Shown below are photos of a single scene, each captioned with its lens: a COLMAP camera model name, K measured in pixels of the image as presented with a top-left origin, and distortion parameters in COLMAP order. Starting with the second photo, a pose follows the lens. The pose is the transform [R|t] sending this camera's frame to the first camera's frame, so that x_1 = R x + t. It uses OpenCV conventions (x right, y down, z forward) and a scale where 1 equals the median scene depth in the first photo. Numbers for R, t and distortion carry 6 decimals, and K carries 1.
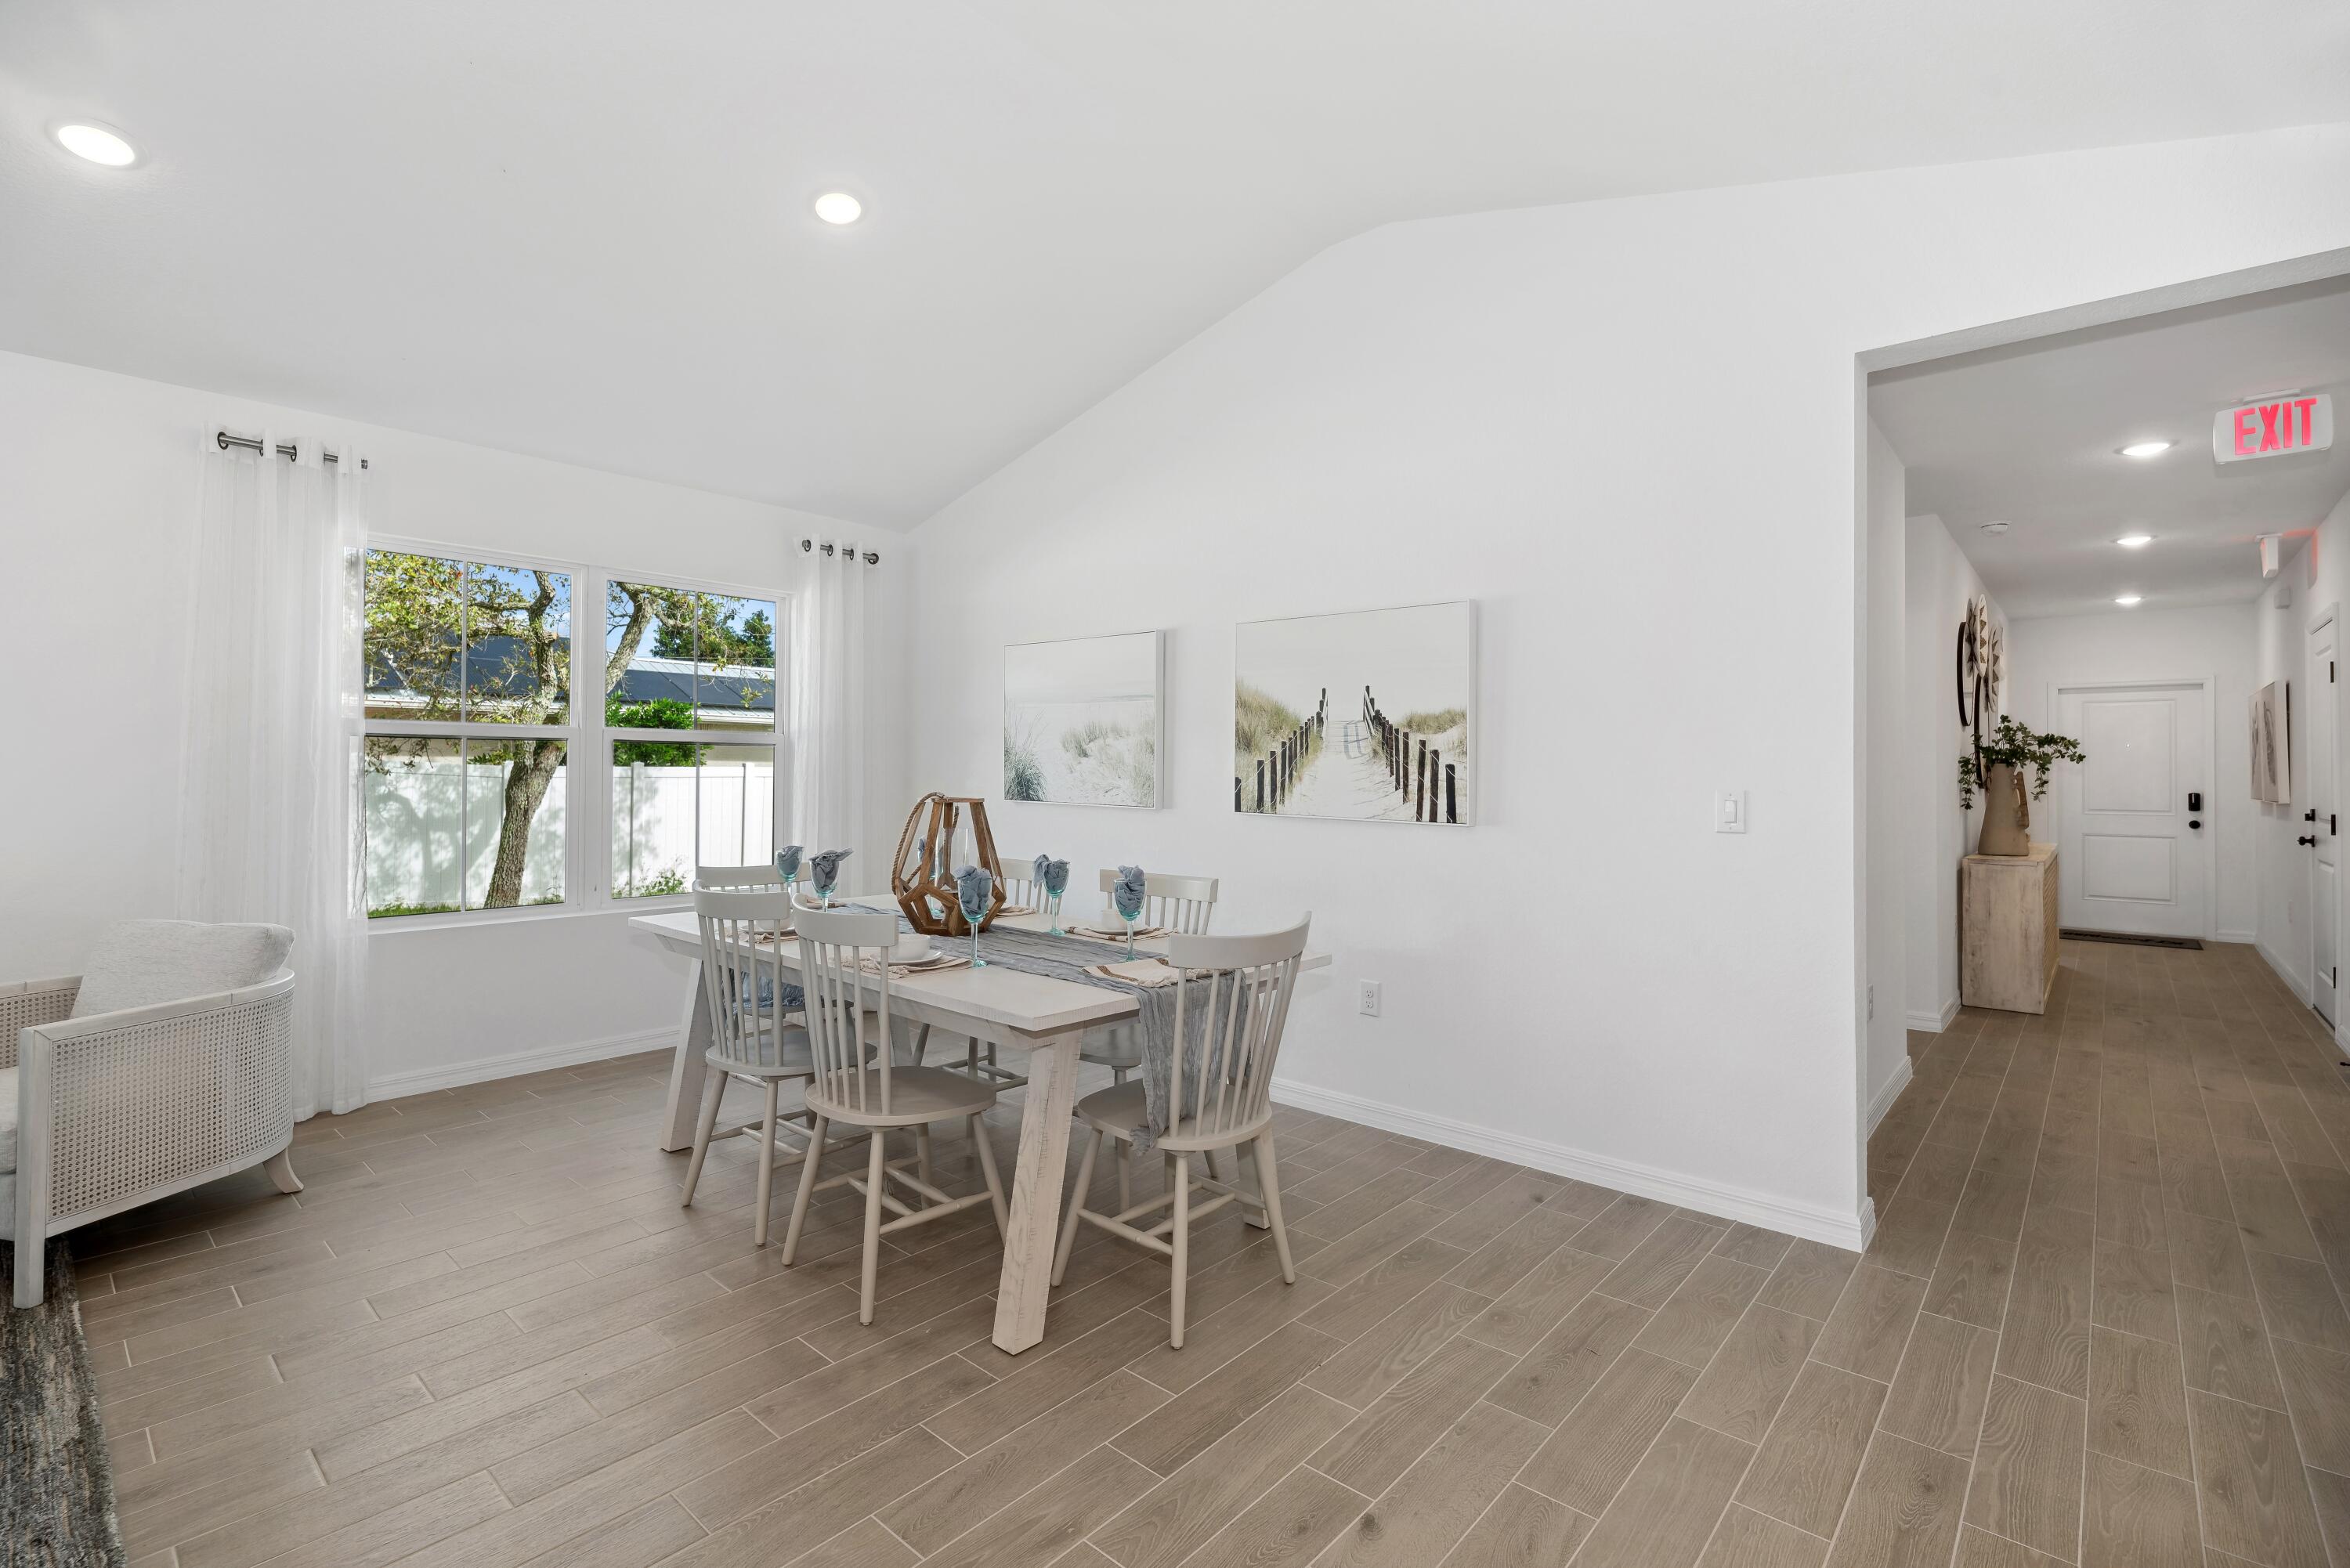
lens RADIAL K [[1059.5, 0, 1192.6], [0, 1059.5, 762.2], [0, 0, 1]] dist [-0.007355, -0.000598]
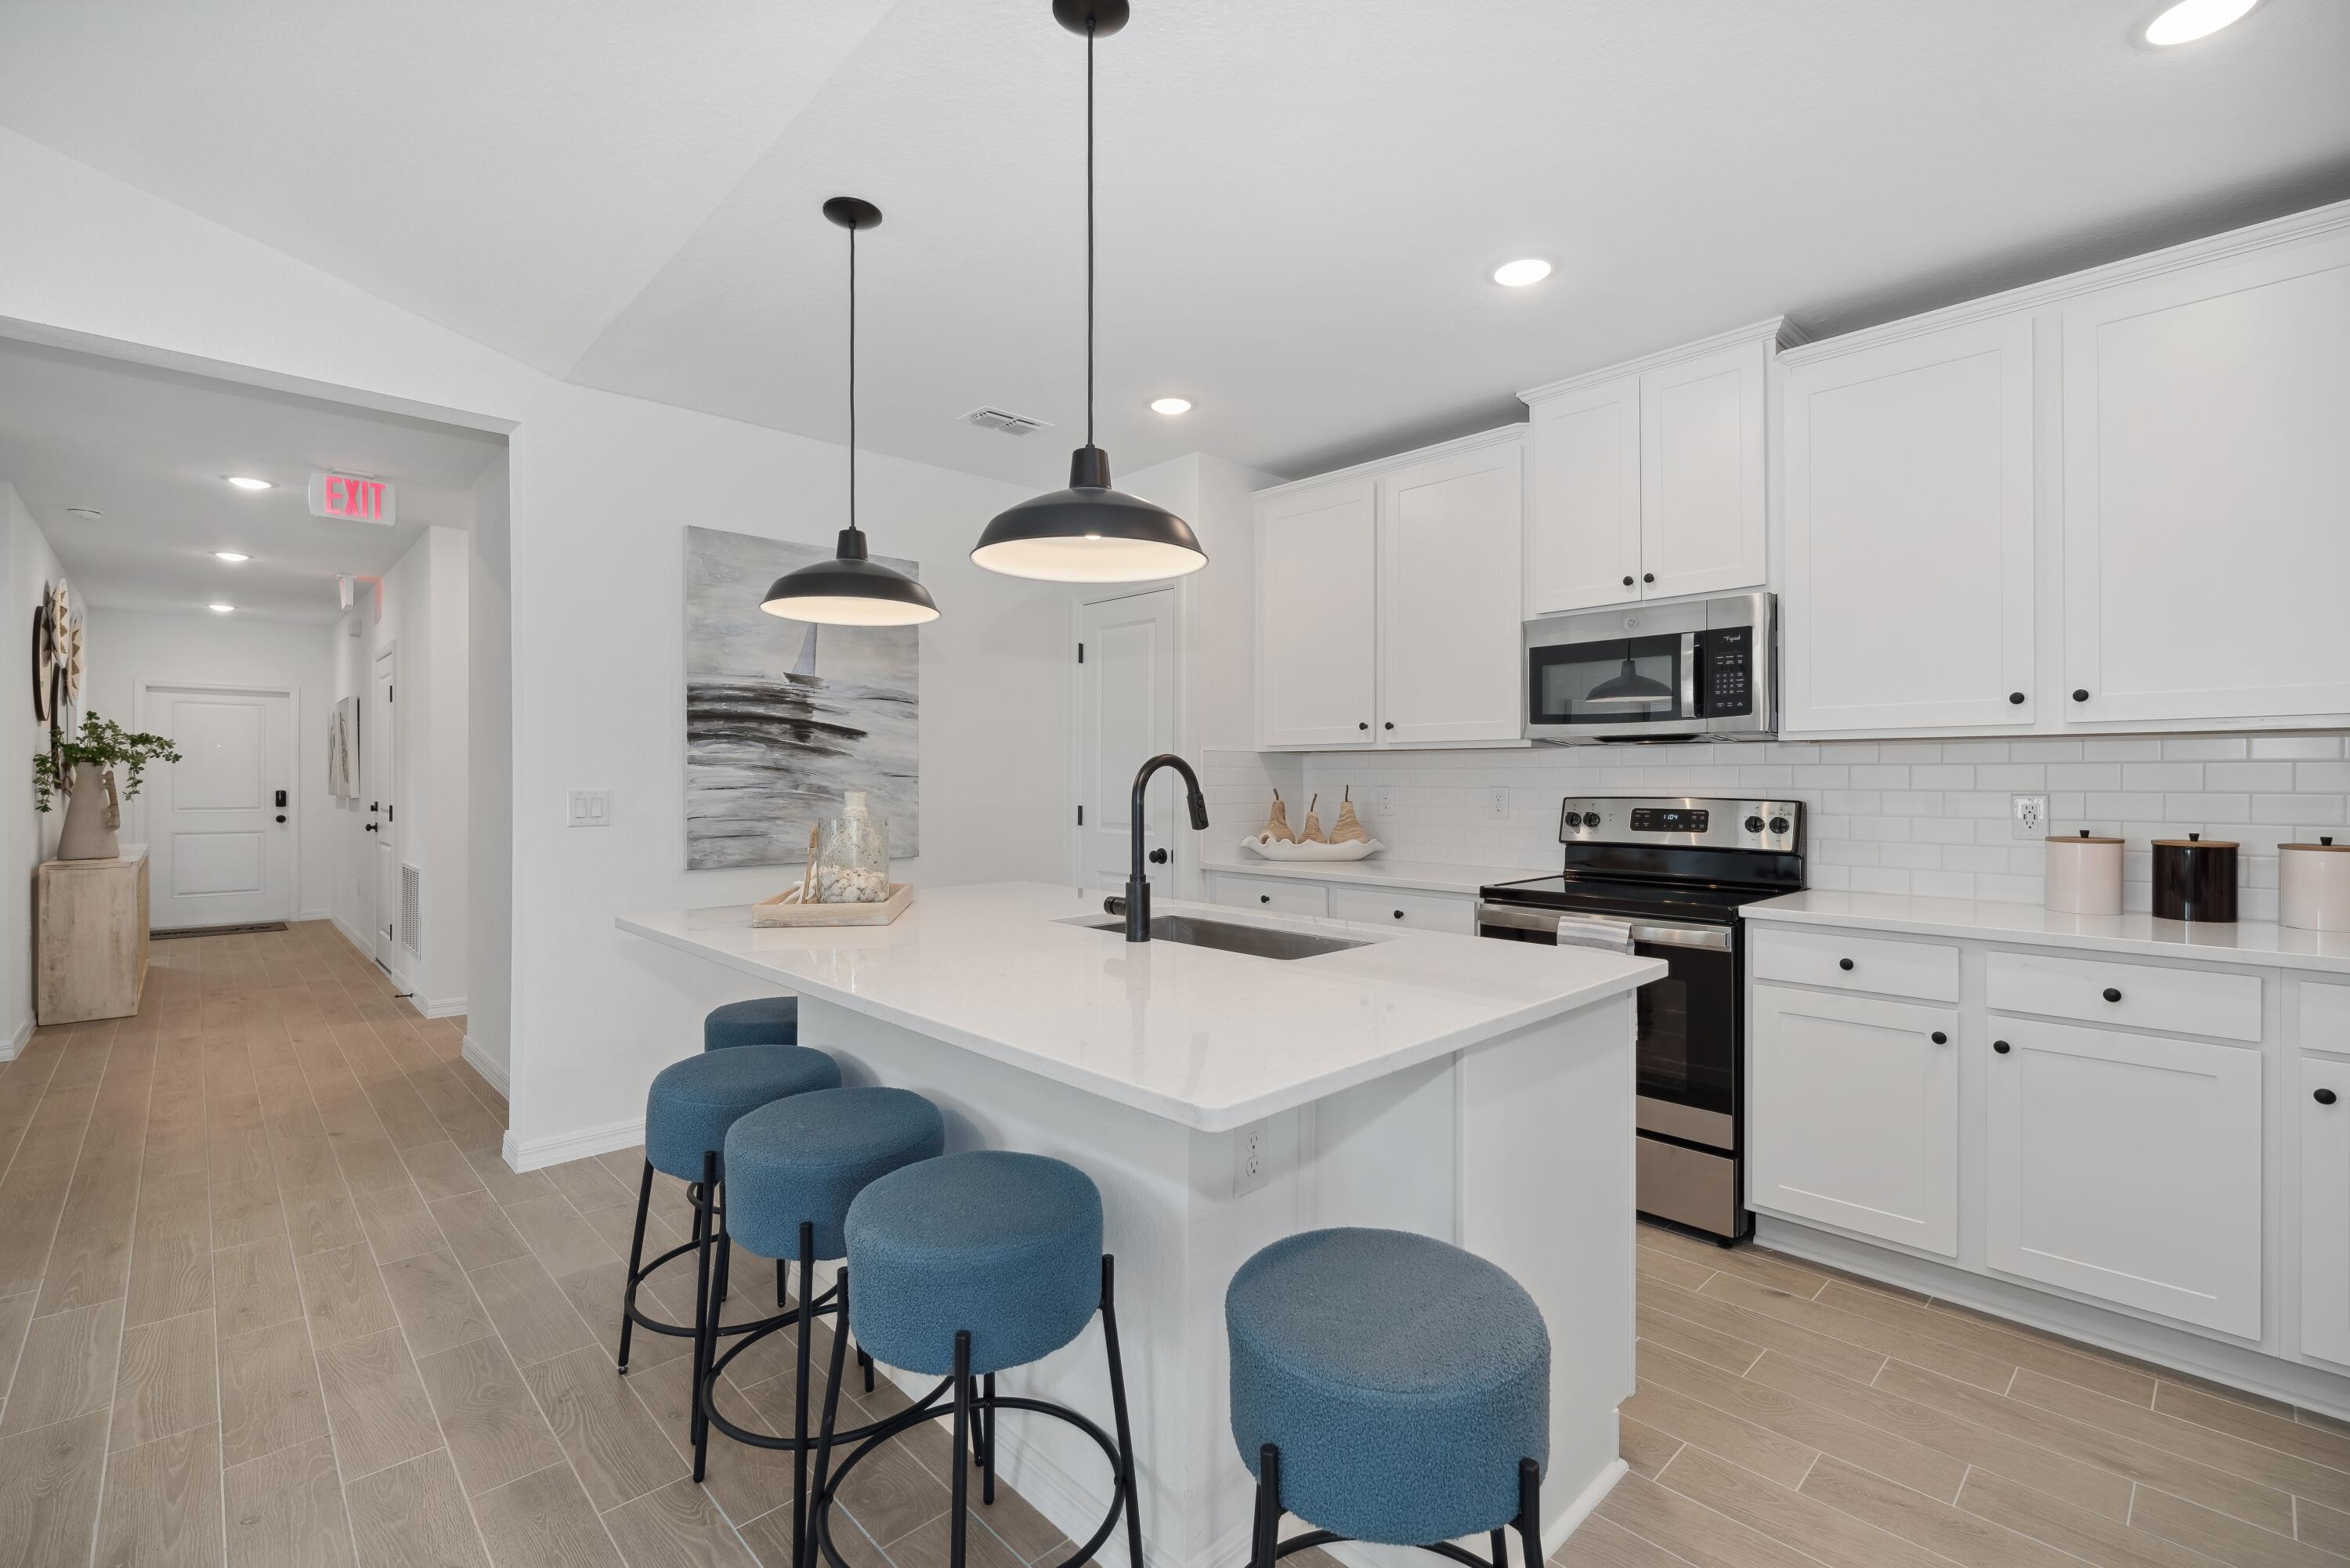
lens RADIAL K [[1040.1, 0, 1180.3], [0, 1040.1, 778.8], [0, 0, 1]] dist [0.001633, 0.000164]
pose [[0.091302, -0.003423, 0.995817, -0.082442], [-0.012884, 0.999906, 0.004619, -0.001069], [-0.995740, -0.013252, 0.091249, -0.069204]]
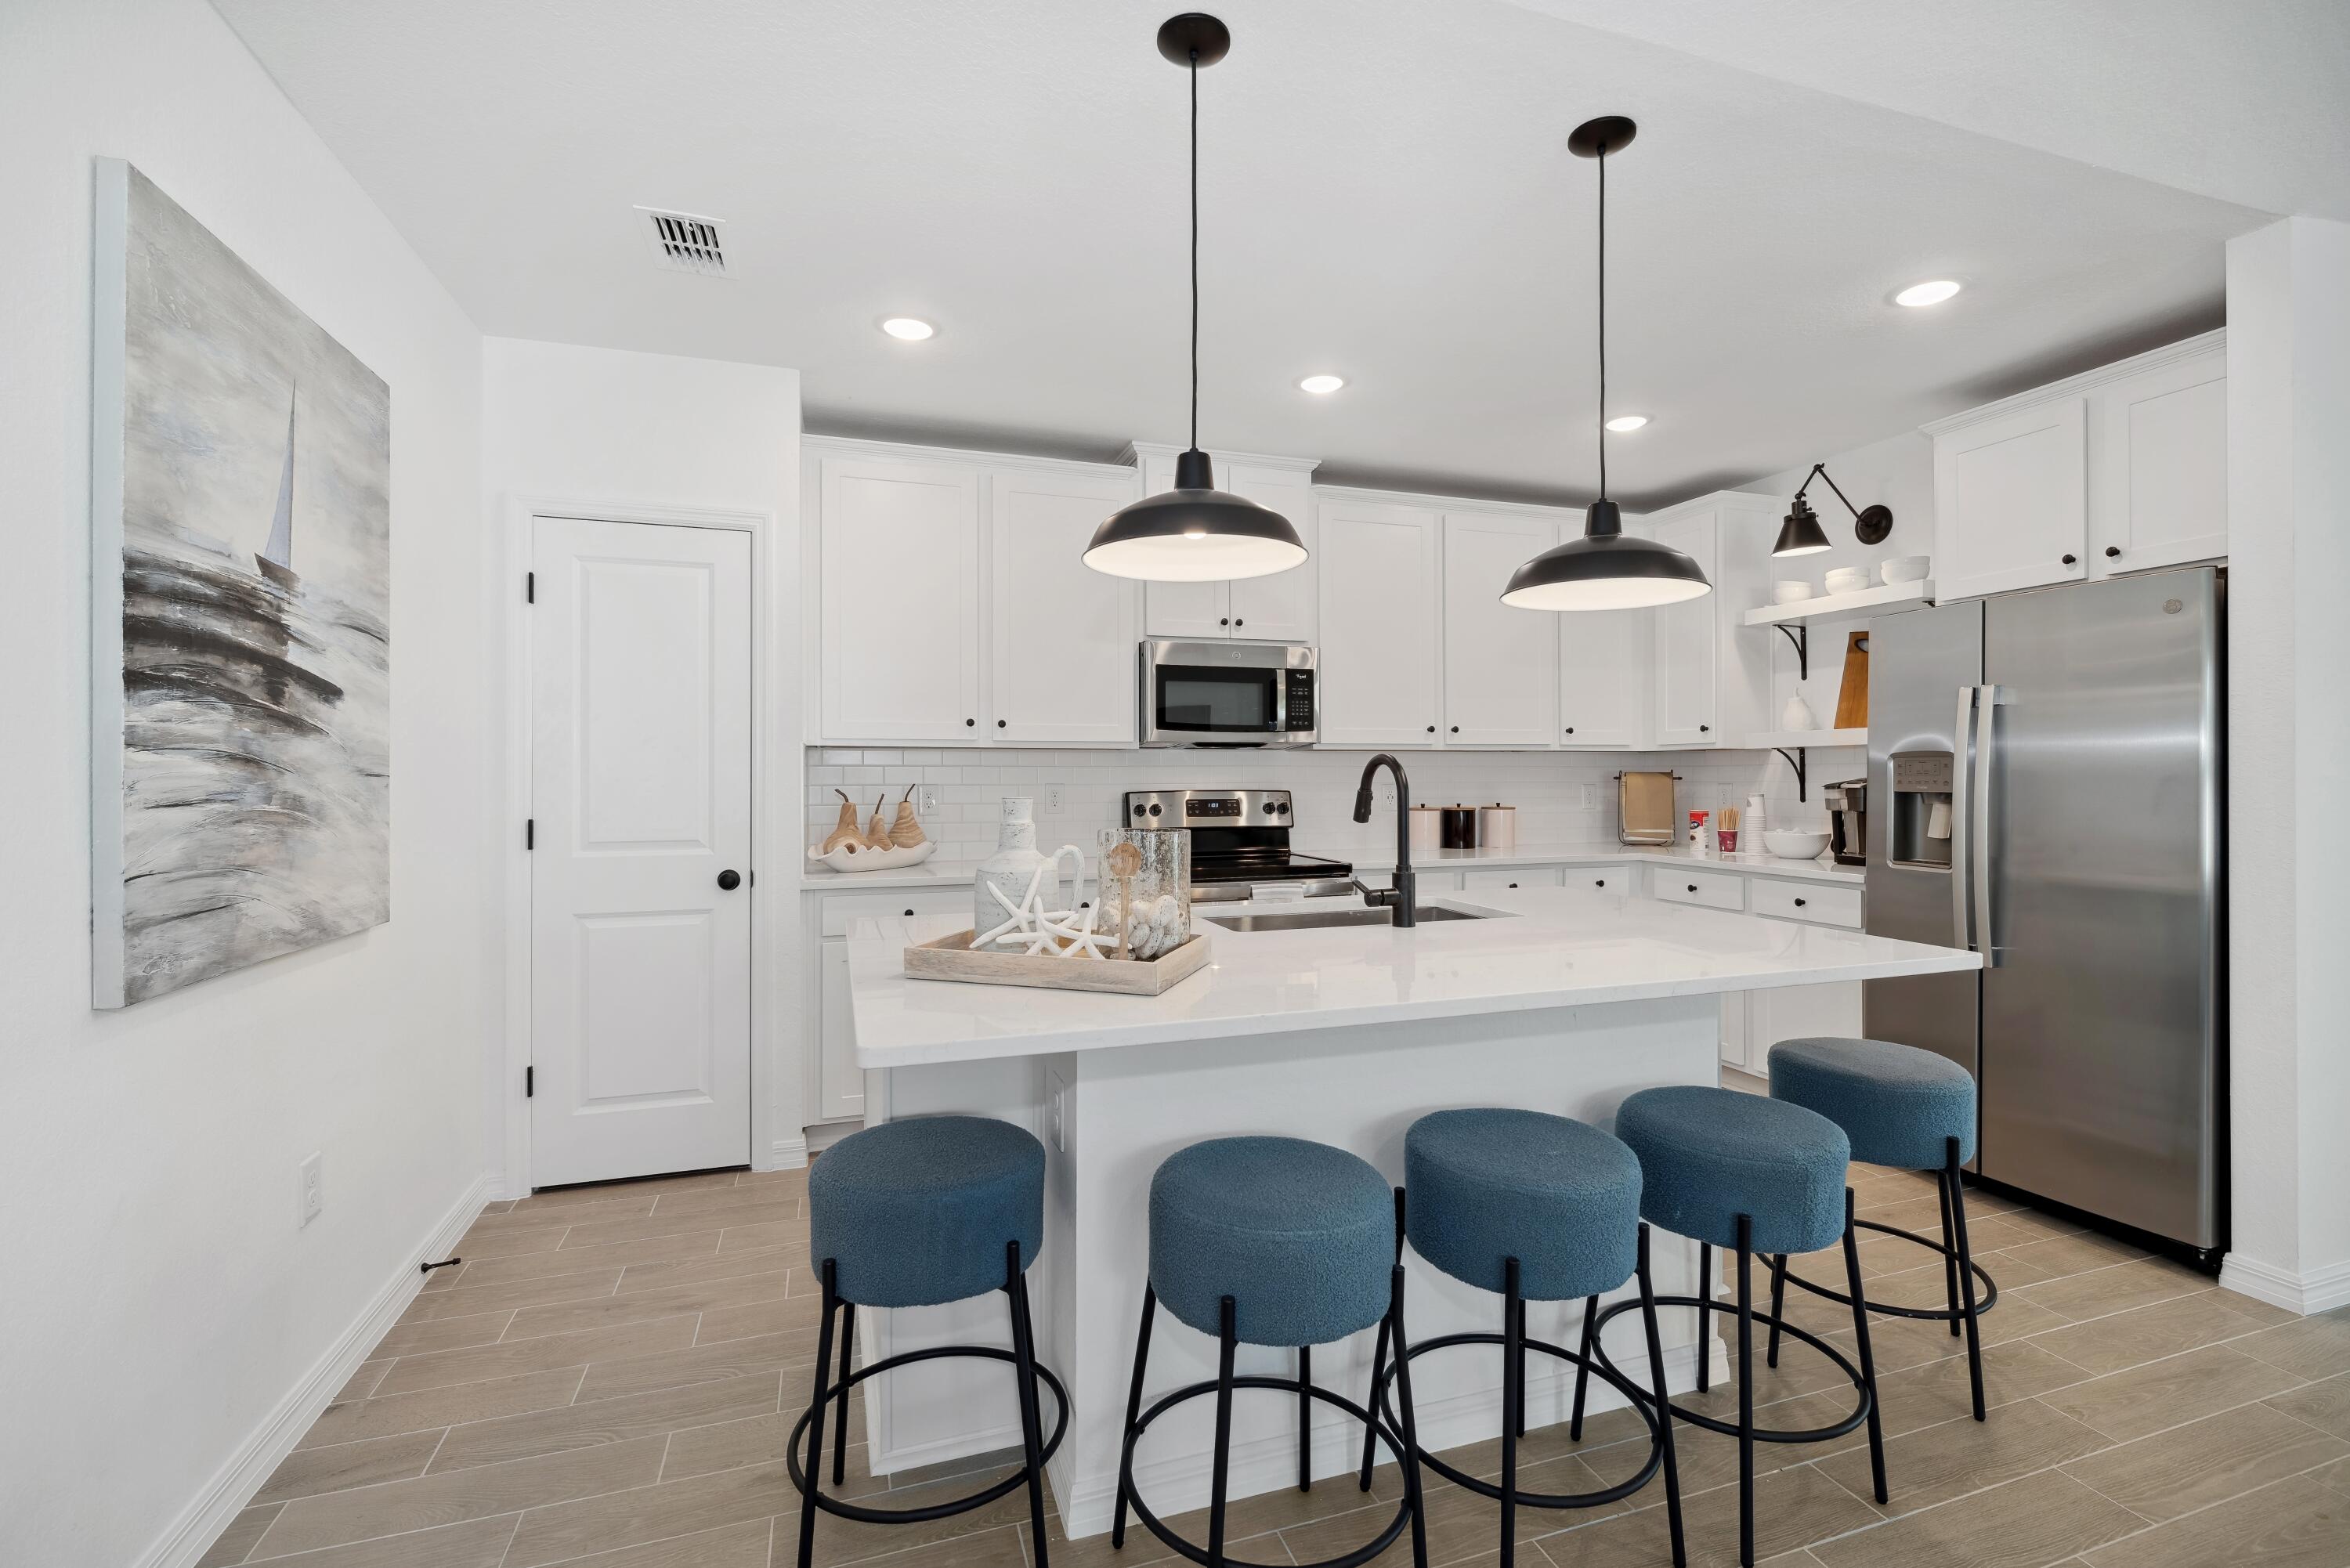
lens RADIAL K [[1031.0, 0, 1188.3], [0, 1031.0, 775.0], [0, 0, 1]] dist [-0.001739, -0.000615]
pose [[-0.866200, -0.001460, 0.499695, 0.180378], [-0.006789, 0.999938, -0.008847, 0.004688], [-0.499651, -0.011056, -0.866156, 0.403751]]
